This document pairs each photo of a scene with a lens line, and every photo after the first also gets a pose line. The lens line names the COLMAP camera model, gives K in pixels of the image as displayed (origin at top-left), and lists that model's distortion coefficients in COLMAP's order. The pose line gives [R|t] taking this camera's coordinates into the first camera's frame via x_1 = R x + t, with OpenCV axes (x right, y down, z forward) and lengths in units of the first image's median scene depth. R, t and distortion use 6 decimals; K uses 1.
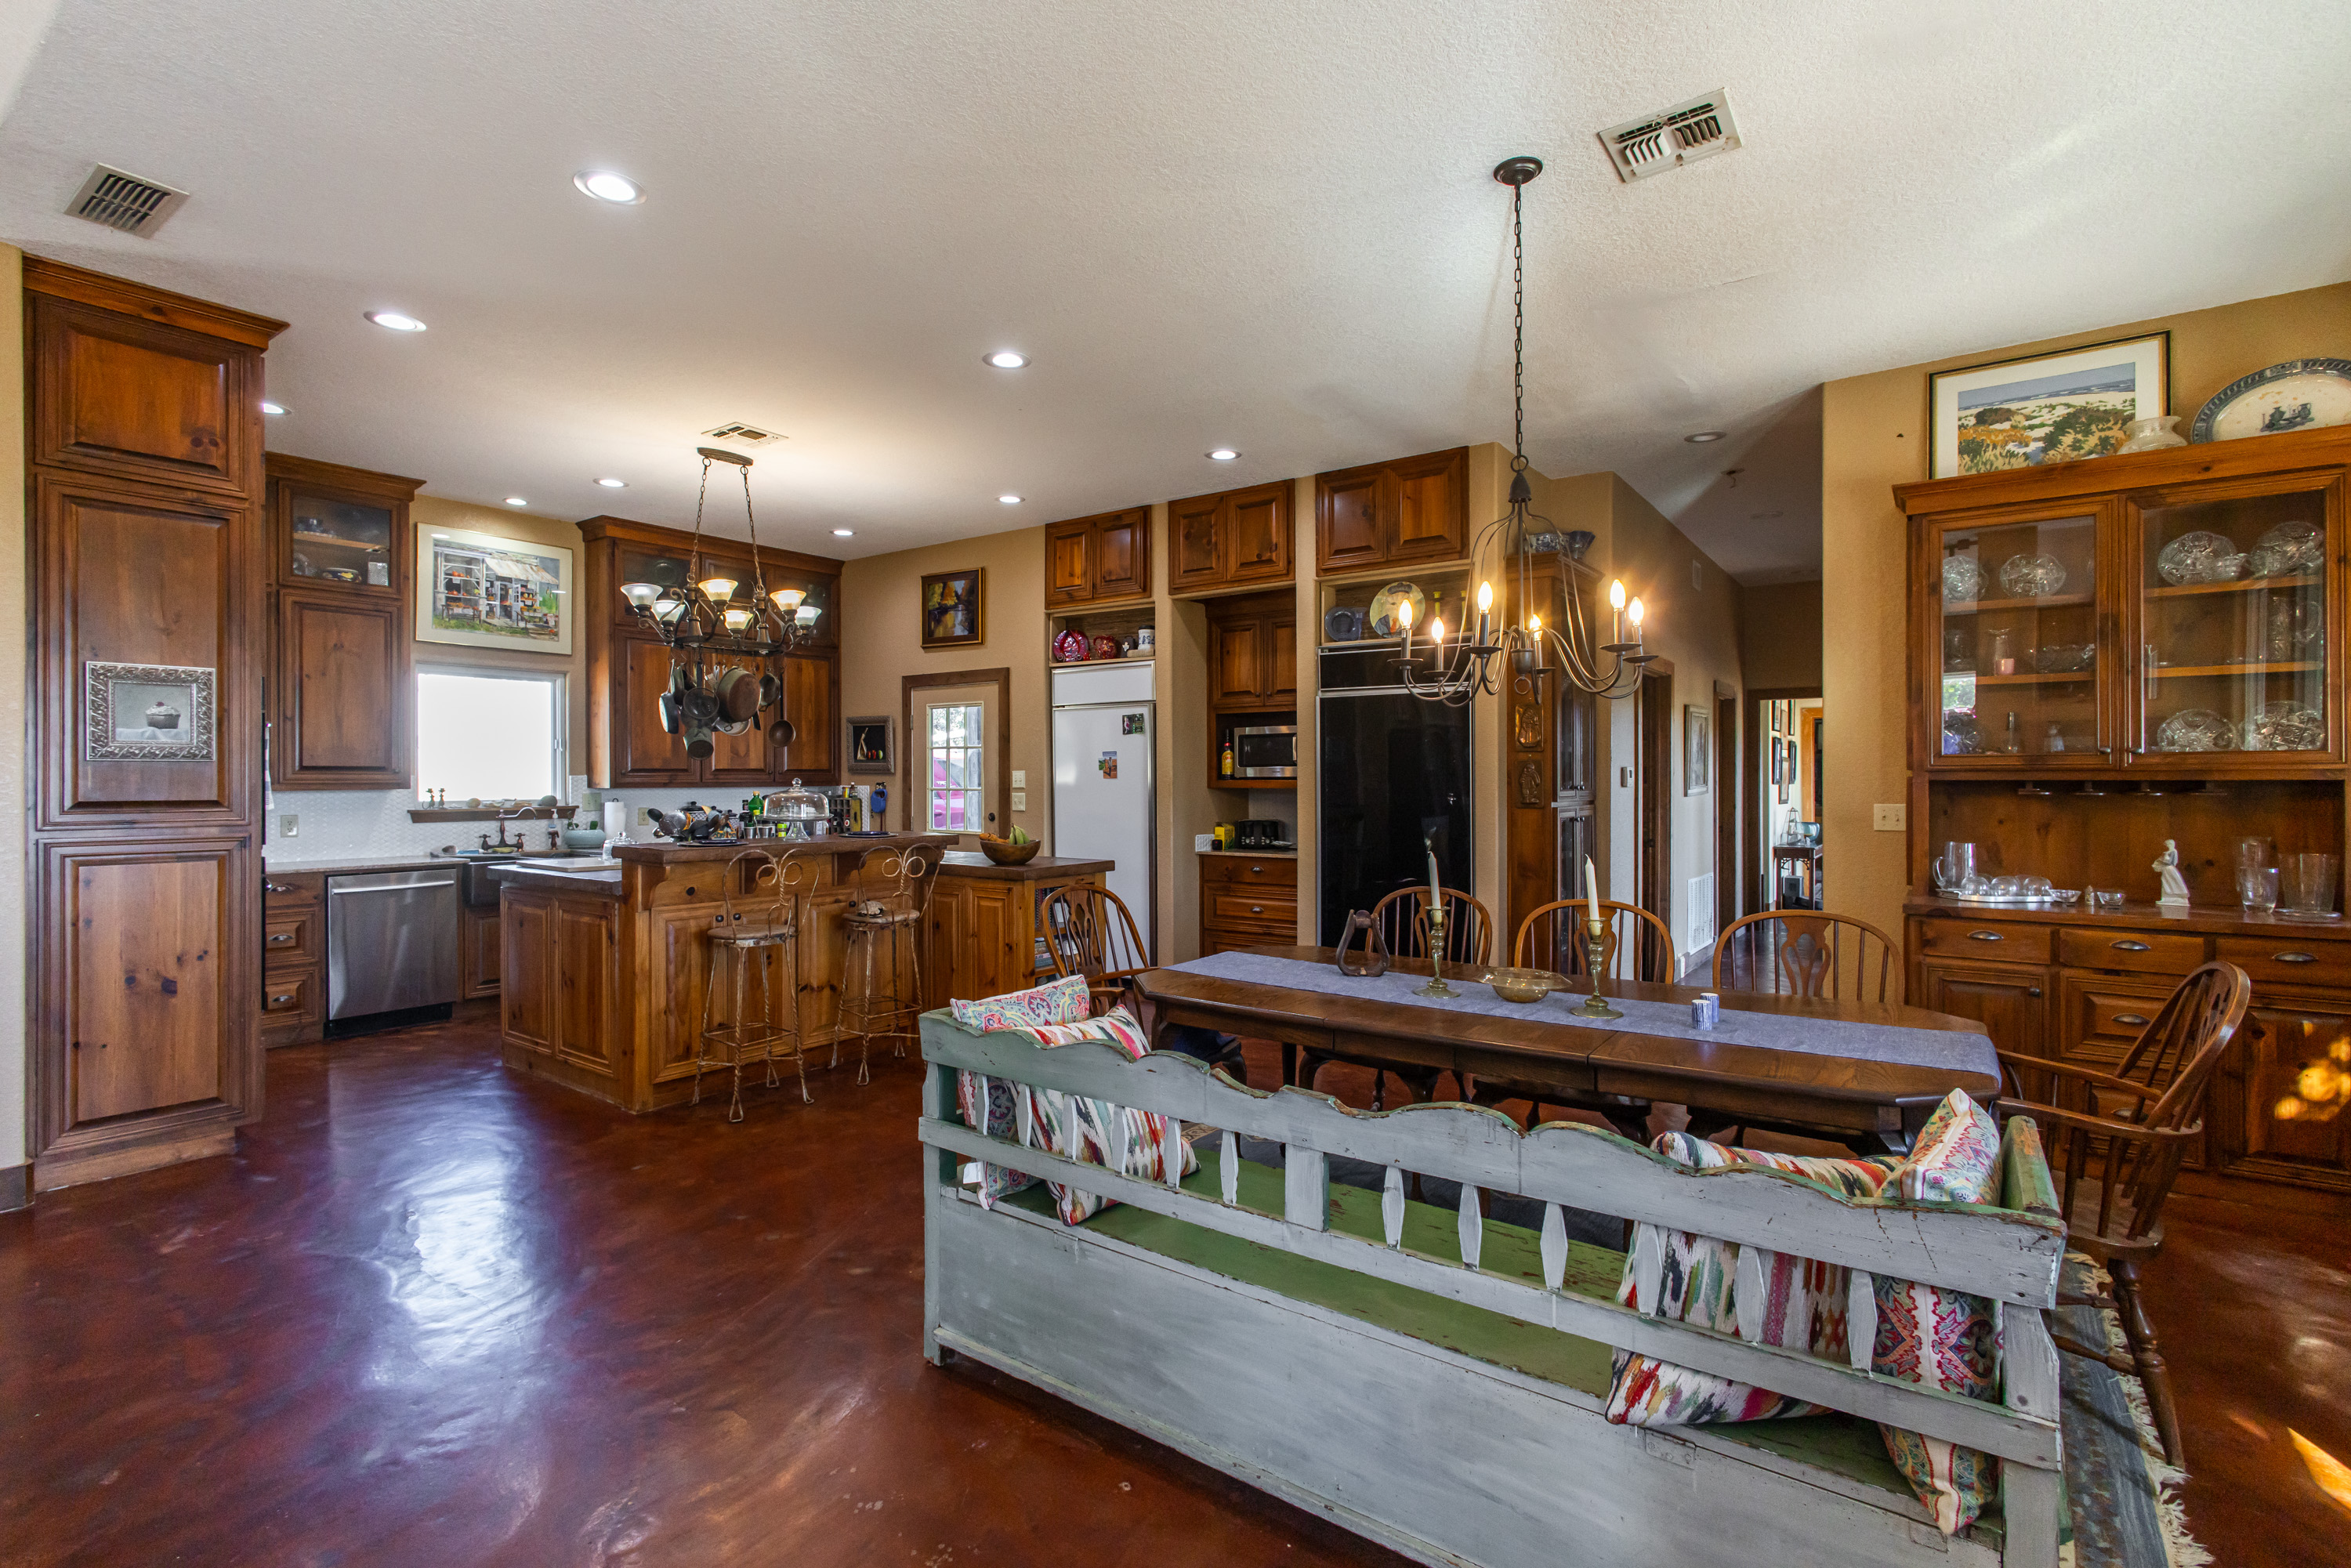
lens RADIAL K [[1111.2, 0, 1168.8], [0, 1111.2, 769.6], [0, 0, 1]] dist [0.001276, 0.004339]
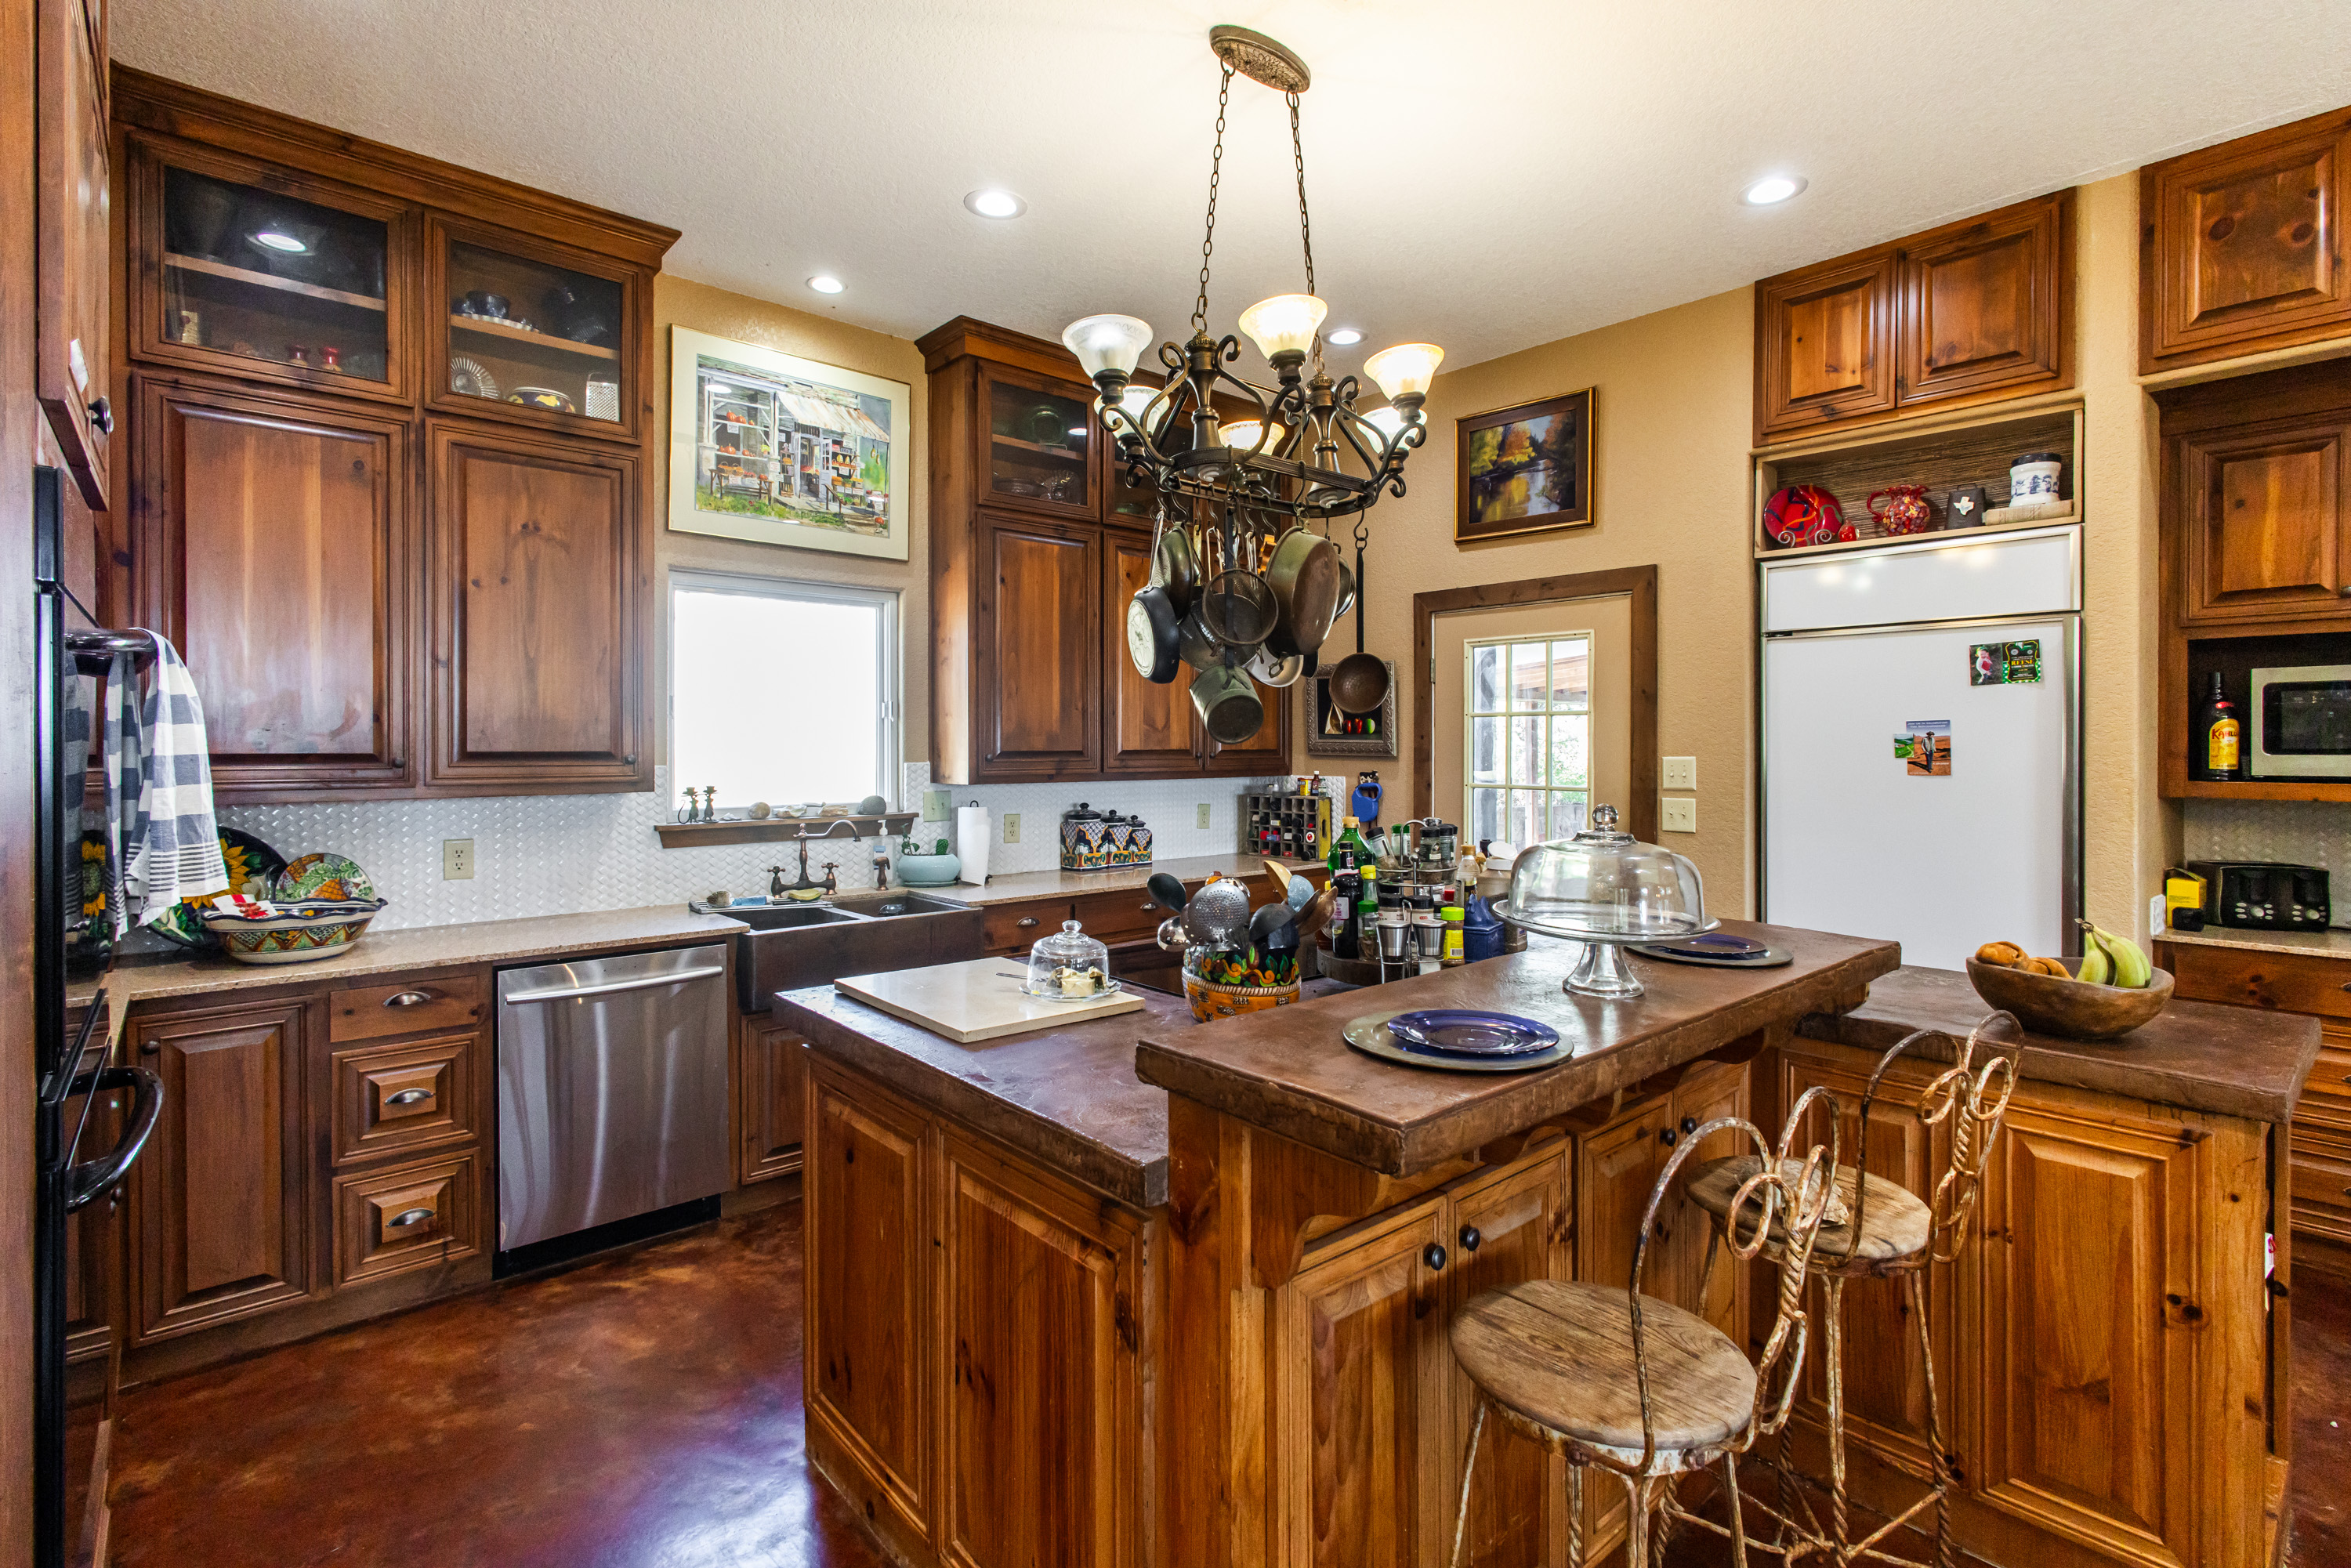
lens RADIAL K [[1111.2, 0, 1172.5], [0, 1111.2, 734.4], [0, 0, 1]] dist [0.001276, 0.004339]
pose [[0.976997, 0.000976, -0.213250, -0.279795], [-0.001258, 0.999999, -0.001189, -0.009674], [0.213248, 0.001430, 0.976997, 0.461570]]
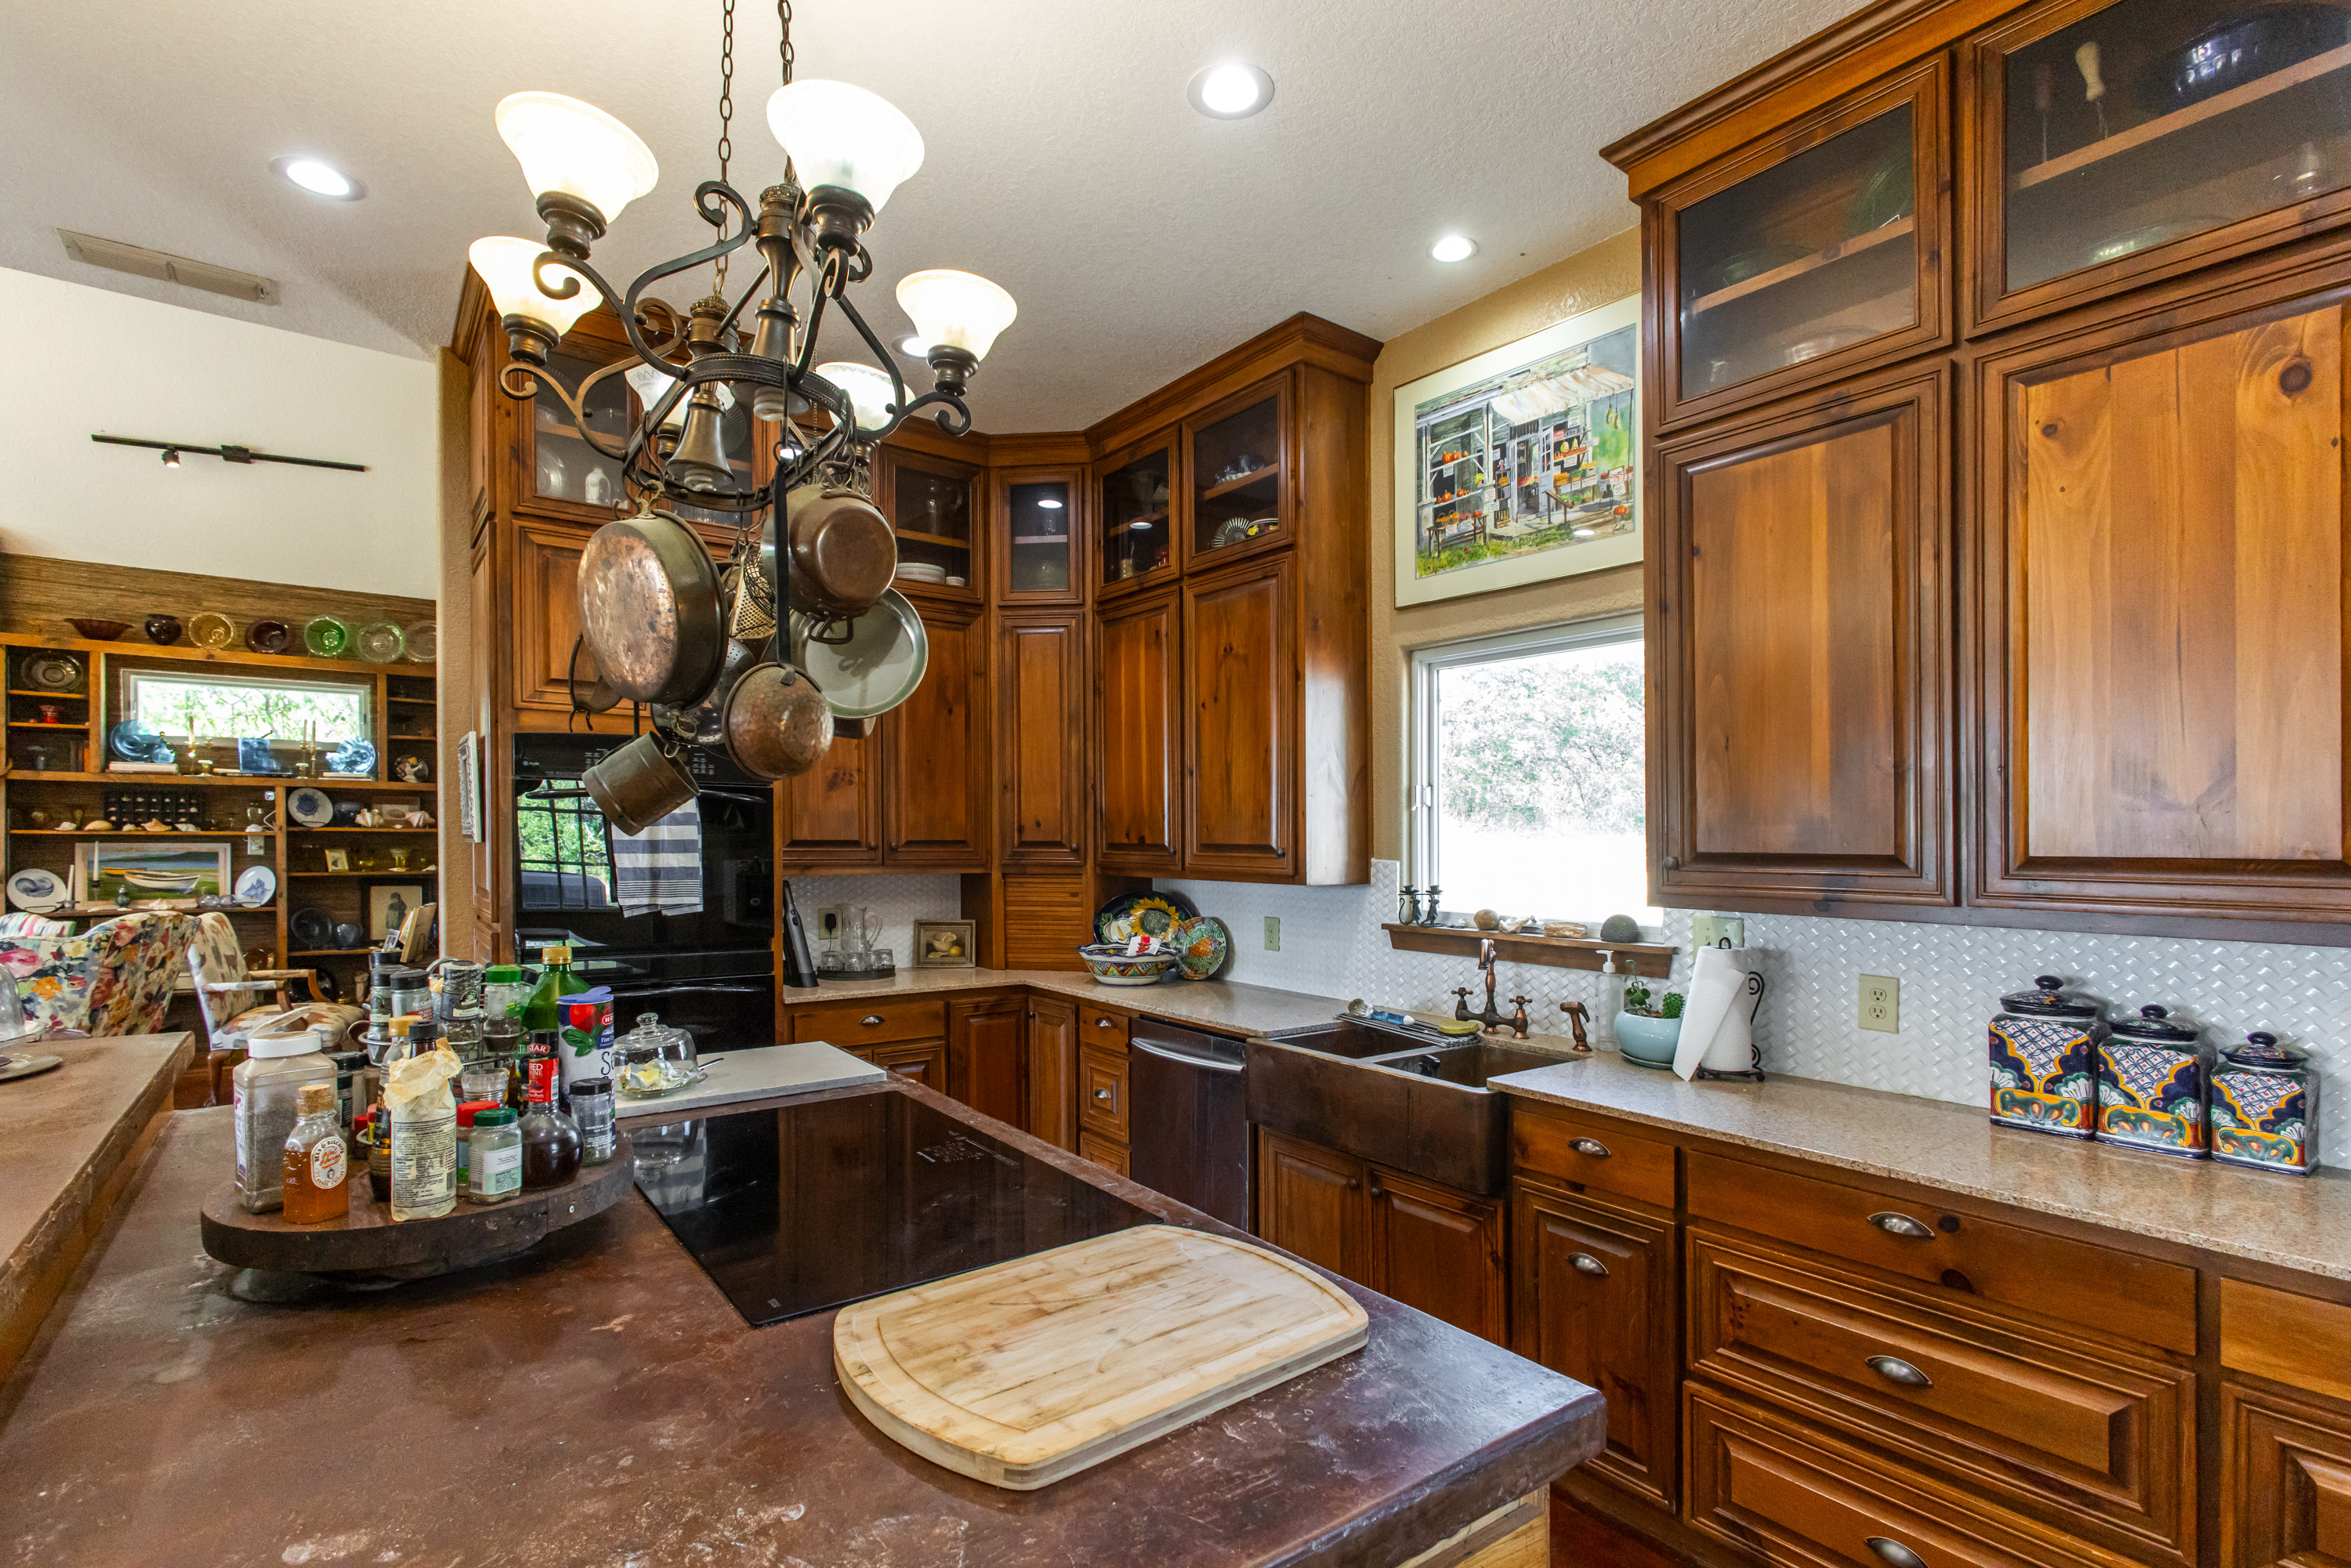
lens RADIAL K [[1111.2, 0, 1184.9], [0, 1111.2, 844.9], [0, 0, 1]] dist [0.001276, 0.004339]
pose [[-0.285608, 0.003613, -0.958340, -0.123707], [-0.003259, 0.999983, 0.004741, -0.004307], [0.958341, 0.004477, -0.285591, 0.983174]]
